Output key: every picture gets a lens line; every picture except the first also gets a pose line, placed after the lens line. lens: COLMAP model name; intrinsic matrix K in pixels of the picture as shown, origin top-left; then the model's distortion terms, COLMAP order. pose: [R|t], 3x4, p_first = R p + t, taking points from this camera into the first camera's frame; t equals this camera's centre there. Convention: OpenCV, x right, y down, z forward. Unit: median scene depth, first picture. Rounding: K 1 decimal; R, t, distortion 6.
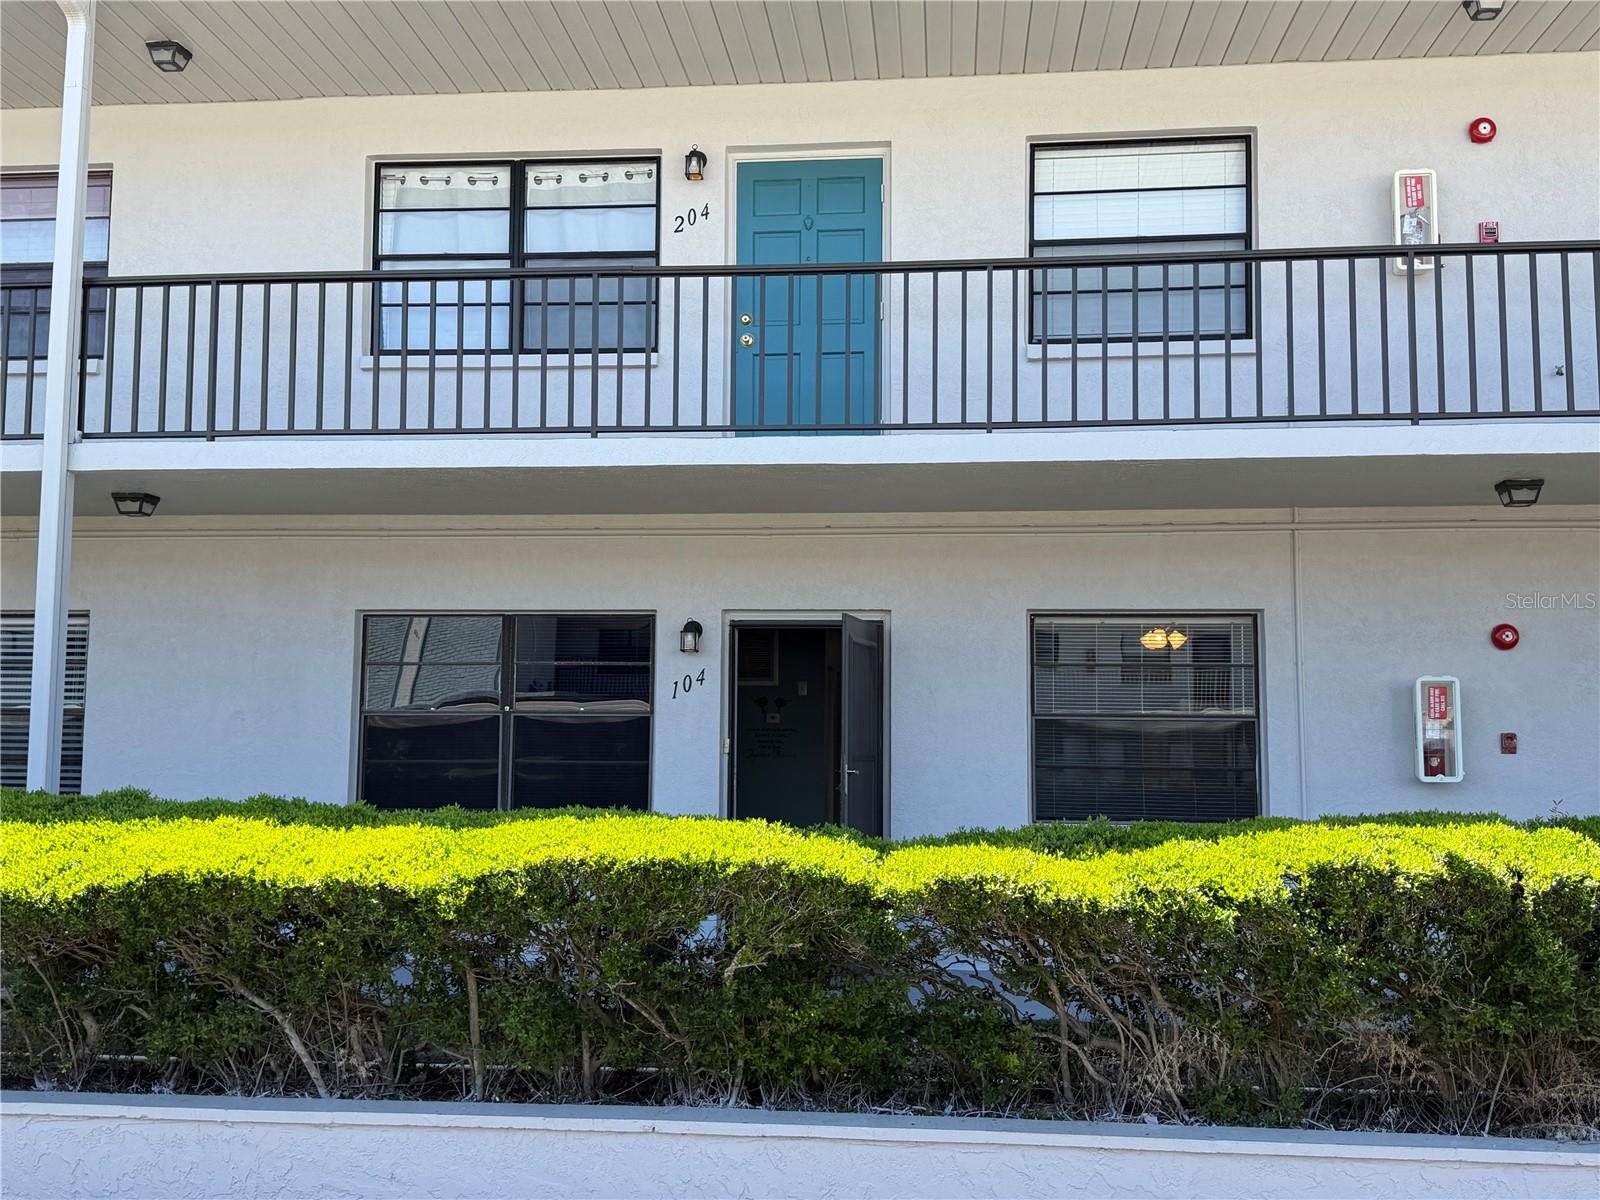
lens RADIAL K [[1624.0, 0, 797.1], [0, 1624.0, 584.4], [0, 0, 1]] dist [0.061300, 0.000000]
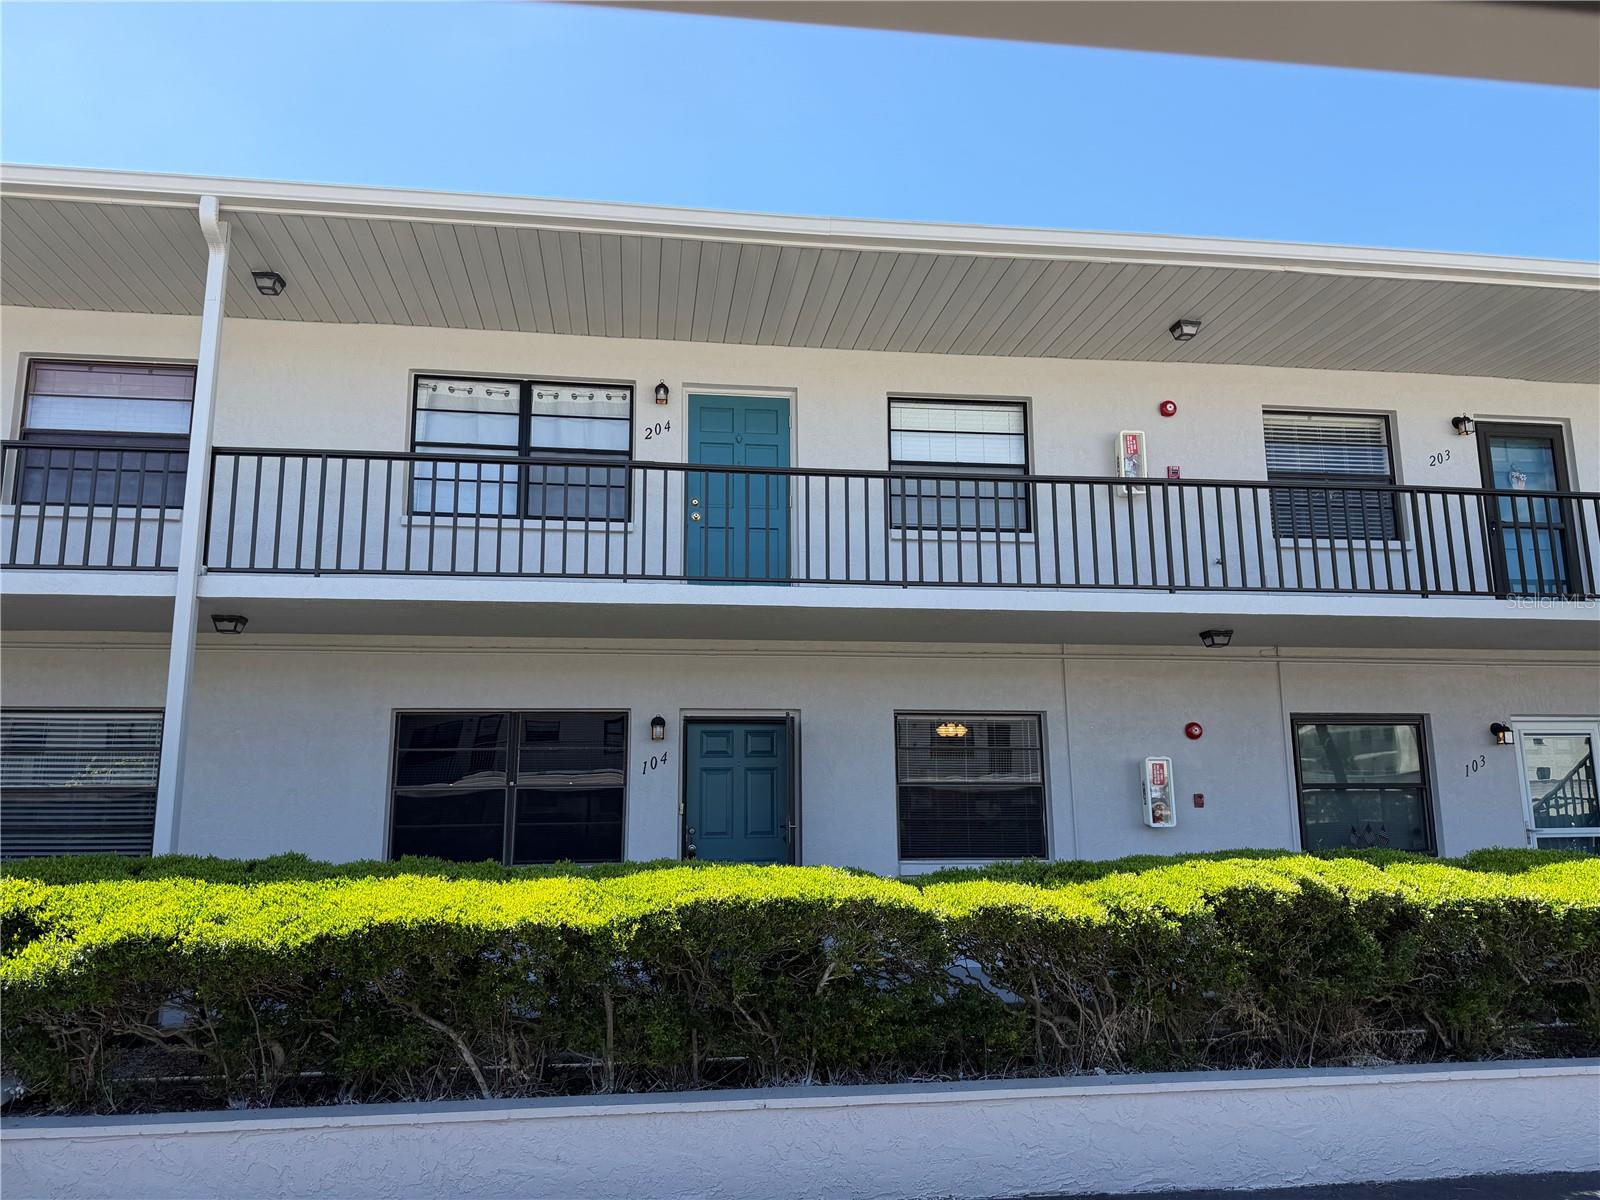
lens RADIAL K [[1122.7, 0, 795.8], [0, 1122.7, 590.1], [0, 0, 1]] dist [0.062346, -0.051106]
pose [[0.970915, 0.031359, 0.237360, -0.195808], [-0.010897, 0.996146, -0.087030, -0.003196], [-0.239174, 0.081912, 0.967515, 0.043863]]
